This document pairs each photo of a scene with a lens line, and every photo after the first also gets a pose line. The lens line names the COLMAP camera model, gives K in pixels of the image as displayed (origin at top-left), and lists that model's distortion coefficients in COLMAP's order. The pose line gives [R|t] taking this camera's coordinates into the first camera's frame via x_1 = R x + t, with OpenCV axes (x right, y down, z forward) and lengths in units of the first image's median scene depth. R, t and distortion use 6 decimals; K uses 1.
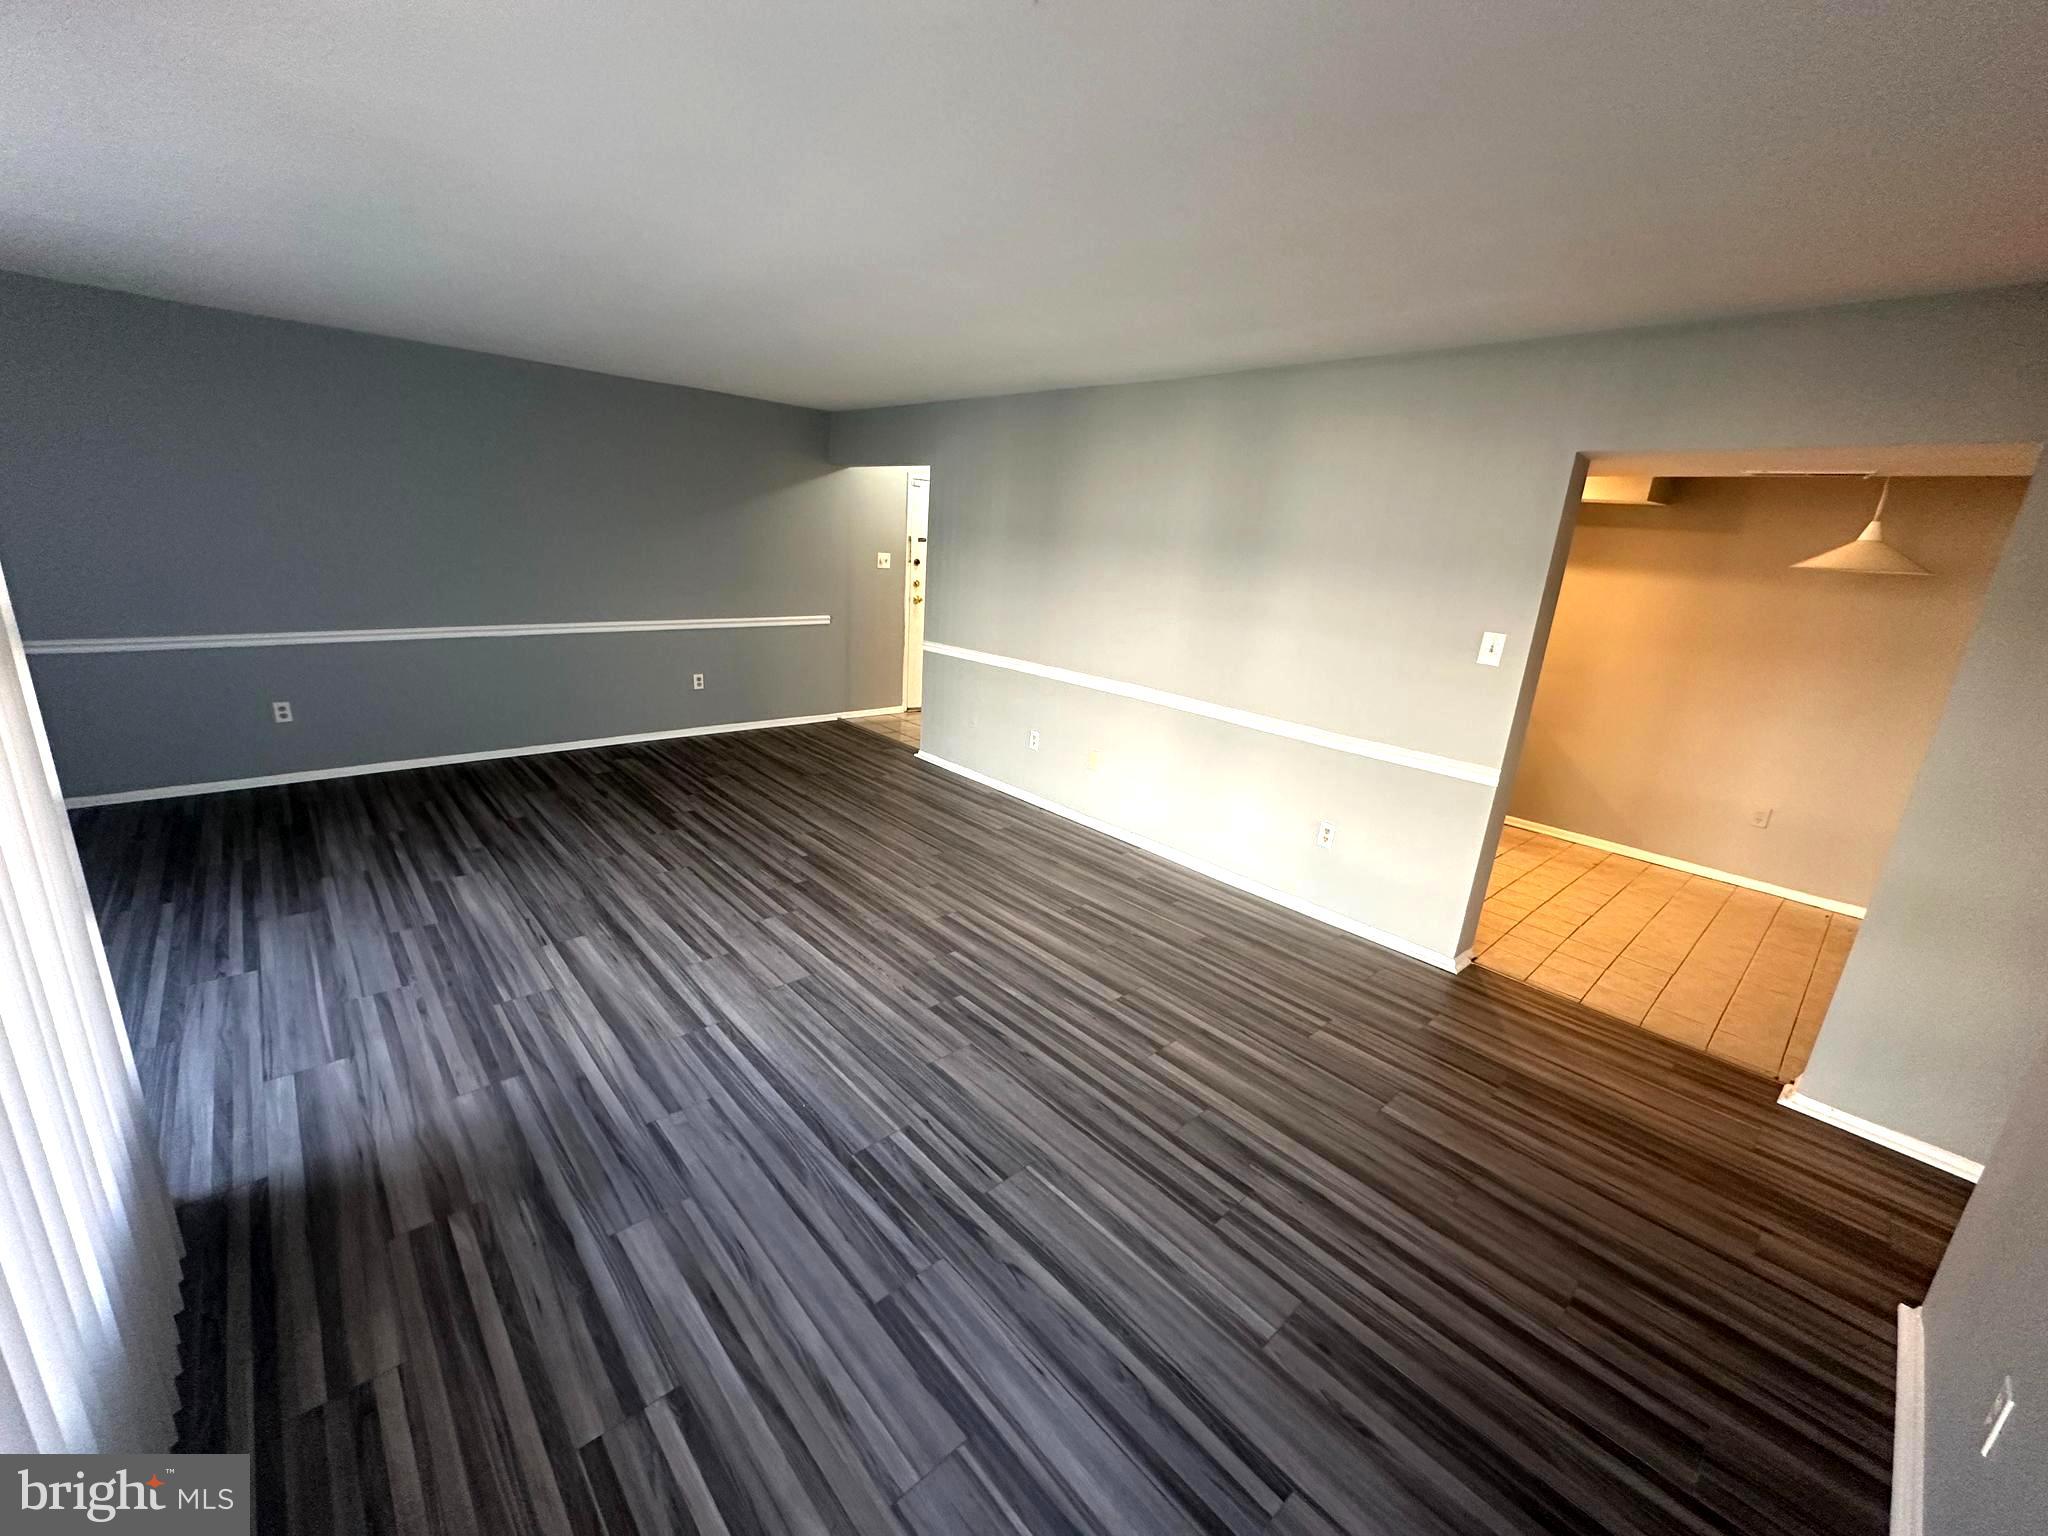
lens RADIAL K [[816.8, 0, 1024.0], [0, 816.8, 768.0], [0, 0, 1]] dist [0.000955, 0.000383]
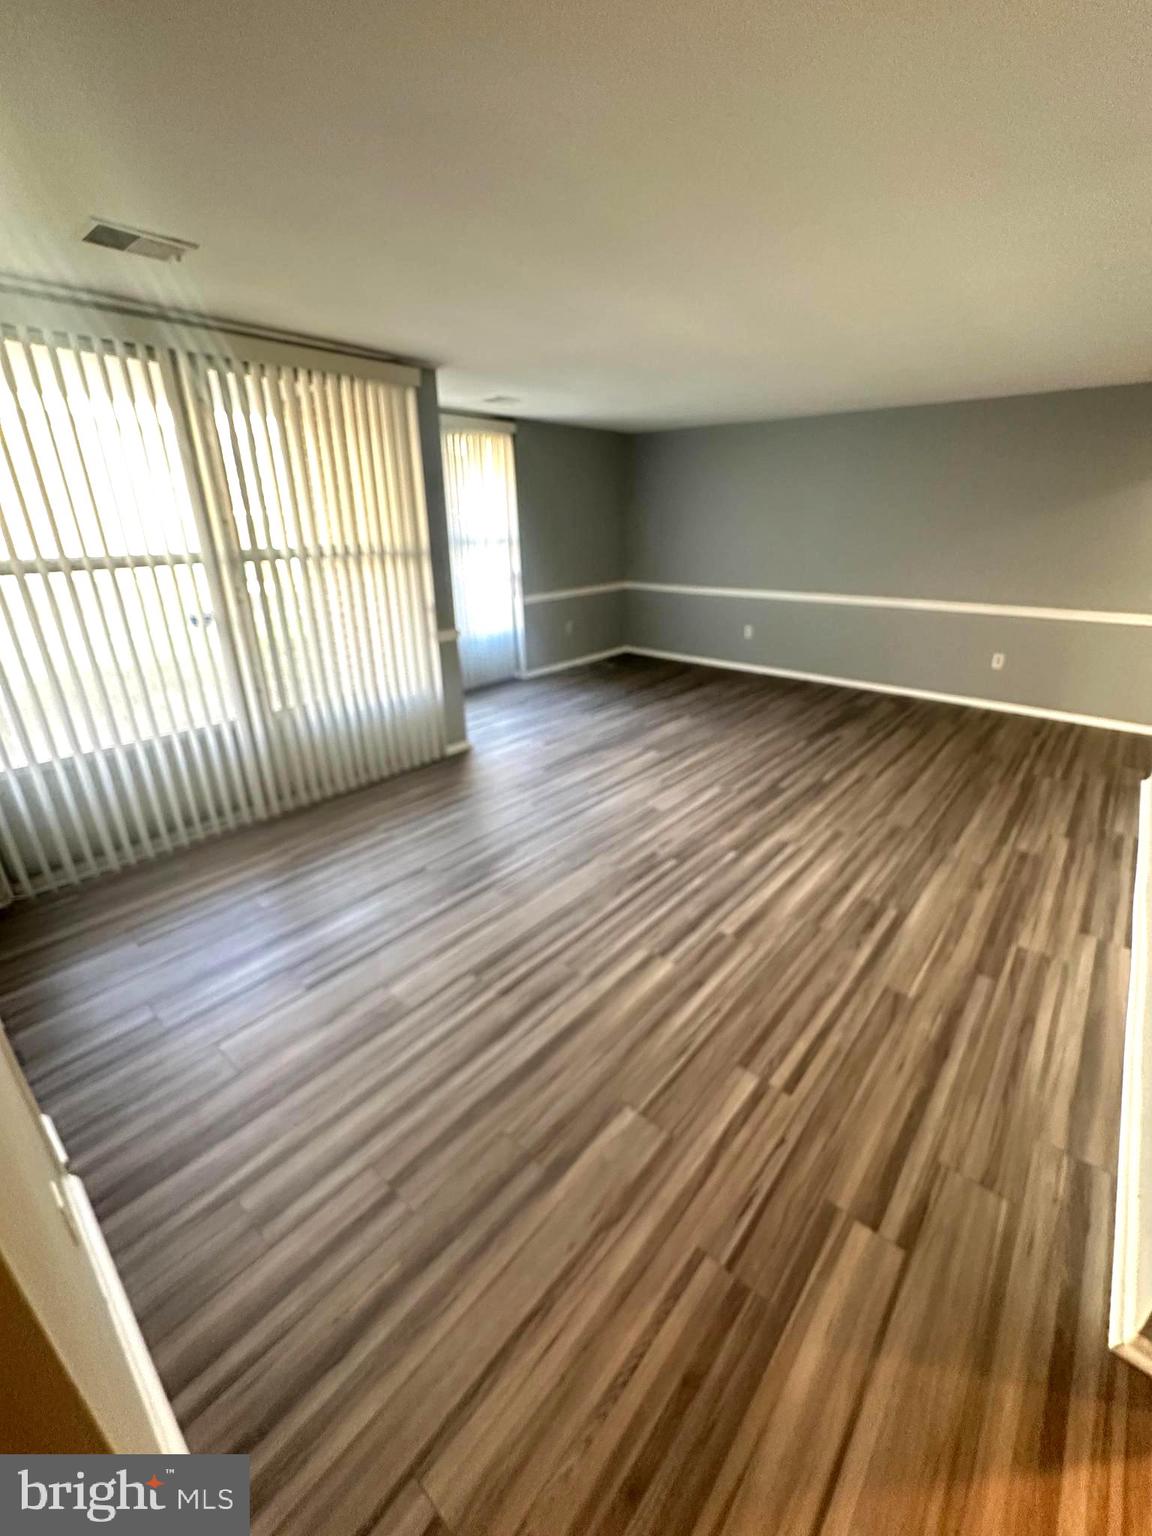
lens RADIAL K [[623.7, 0, 574.2], [0, 623.7, 765.8], [0, 0, 1]] dist [-0.006244, 0.000690]
pose [[0.108051, 0.308694, -0.945004, 0.883481], [-0.262278, 0.925744, 0.272413, -0.111731], [0.958924, 0.218419, 0.180991, 0.647271]]
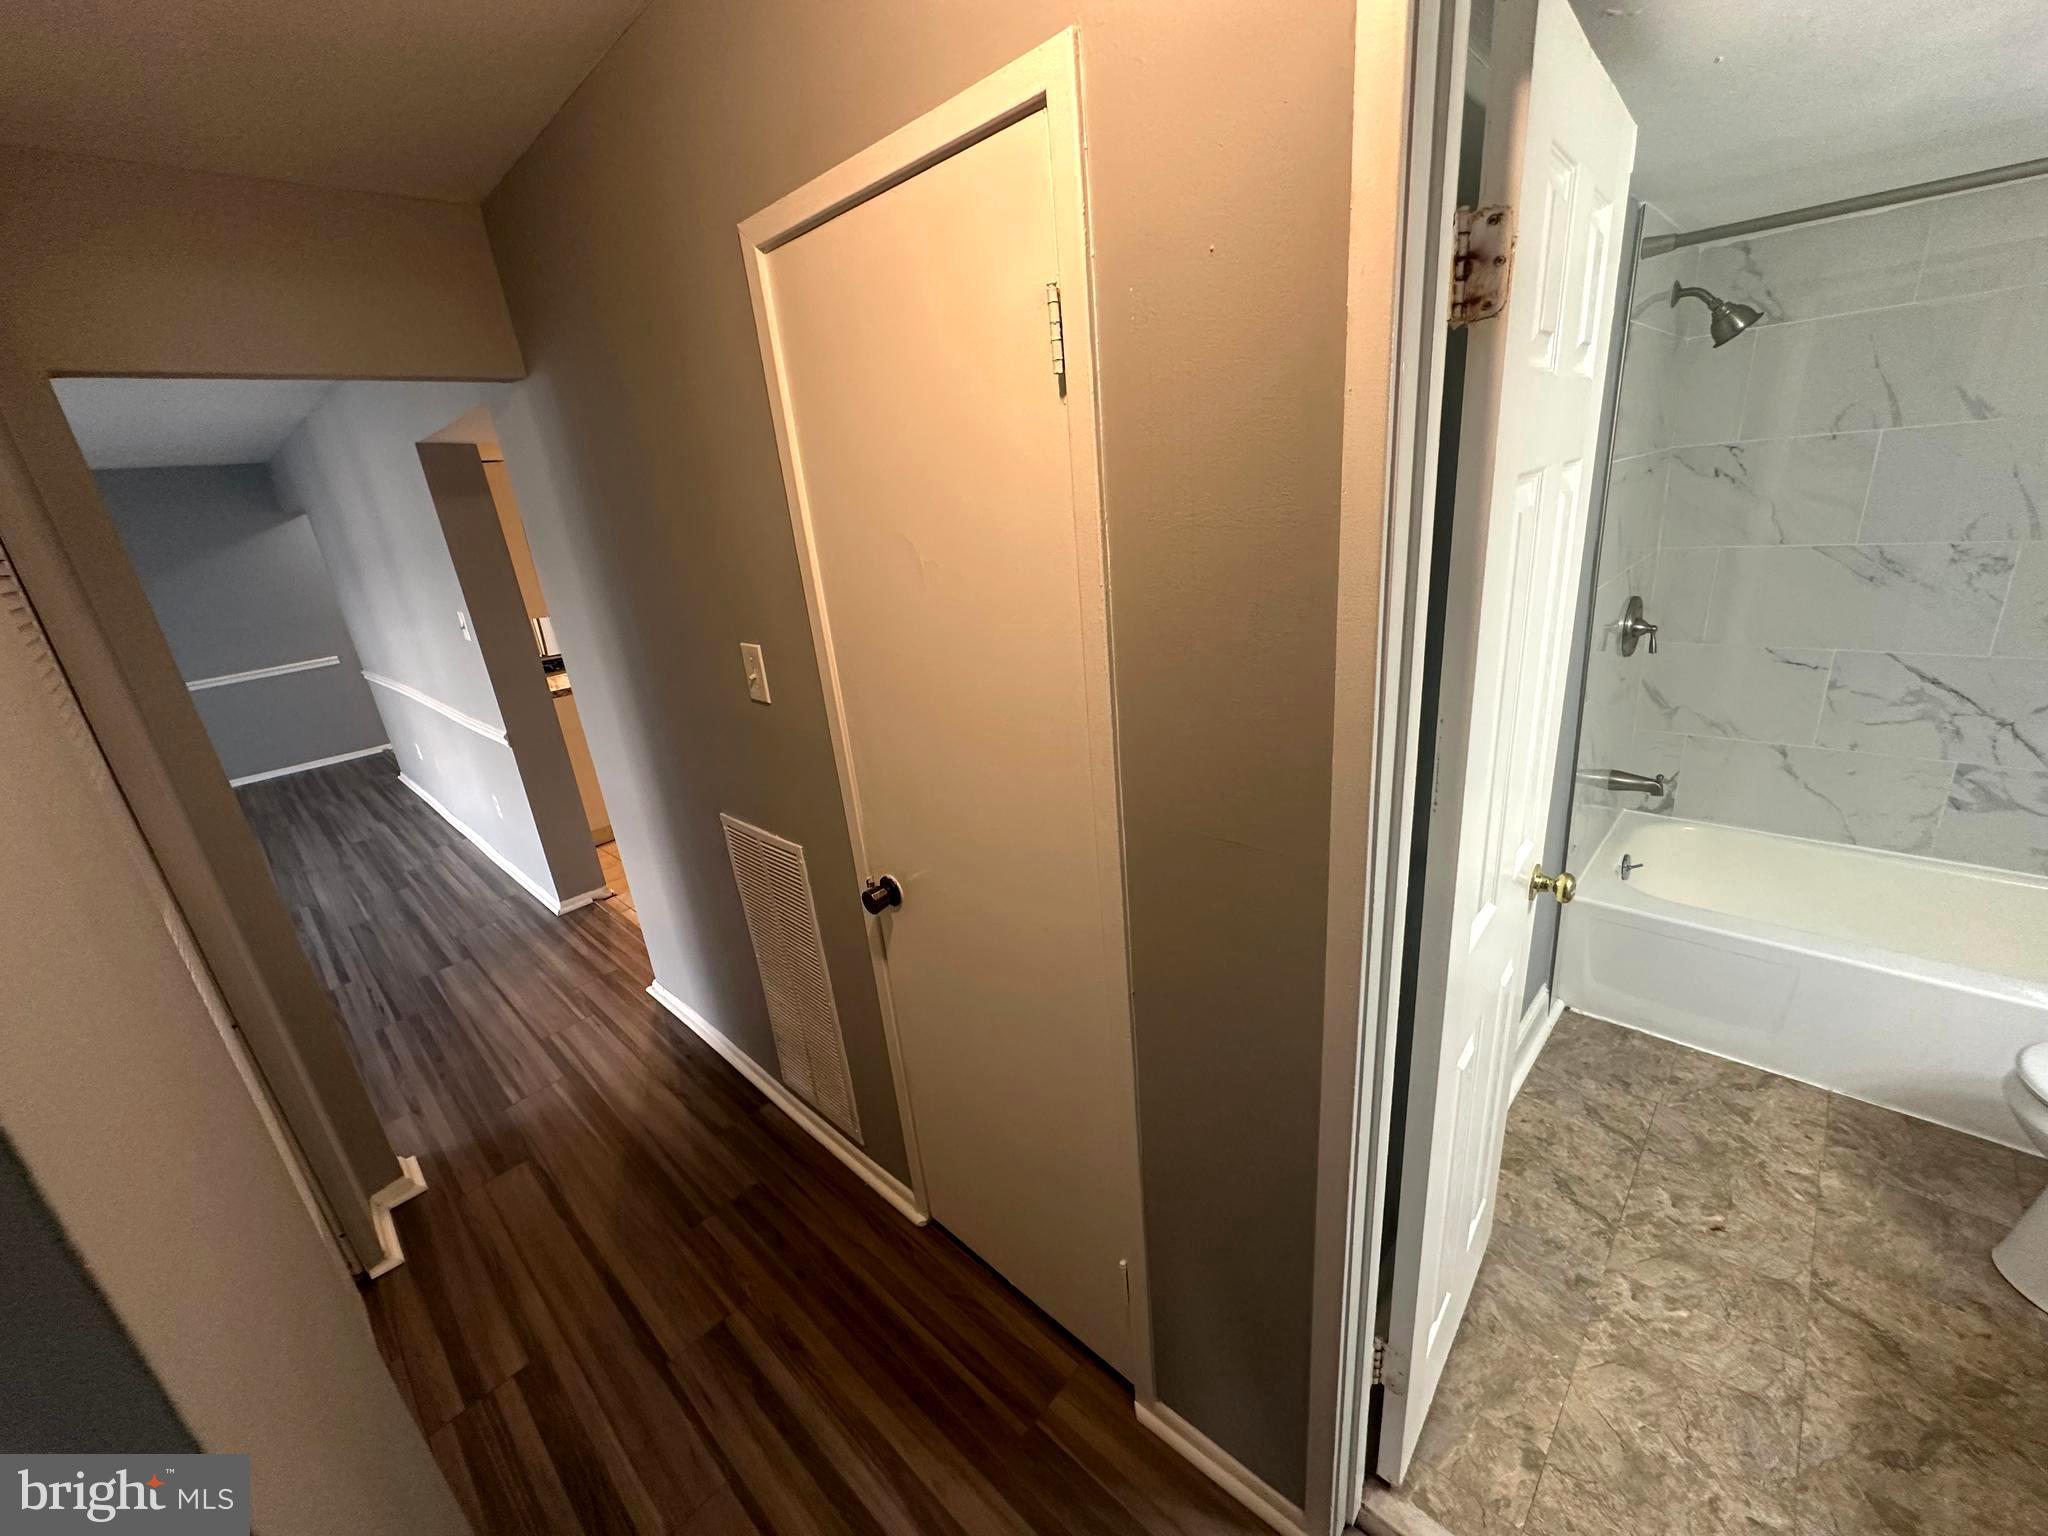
lens RADIAL K [[816.8, 0, 1024.0], [0, 816.8, 768.0], [0, 0, 1]] dist [0.000955, 0.000383]
pose [[0.983790, -0.179244, -0.005342, 1.425157], [0.179272, 0.982355, 0.053298, 0.131563], [-0.004305, -0.053391, 0.998564, -0.118458]]
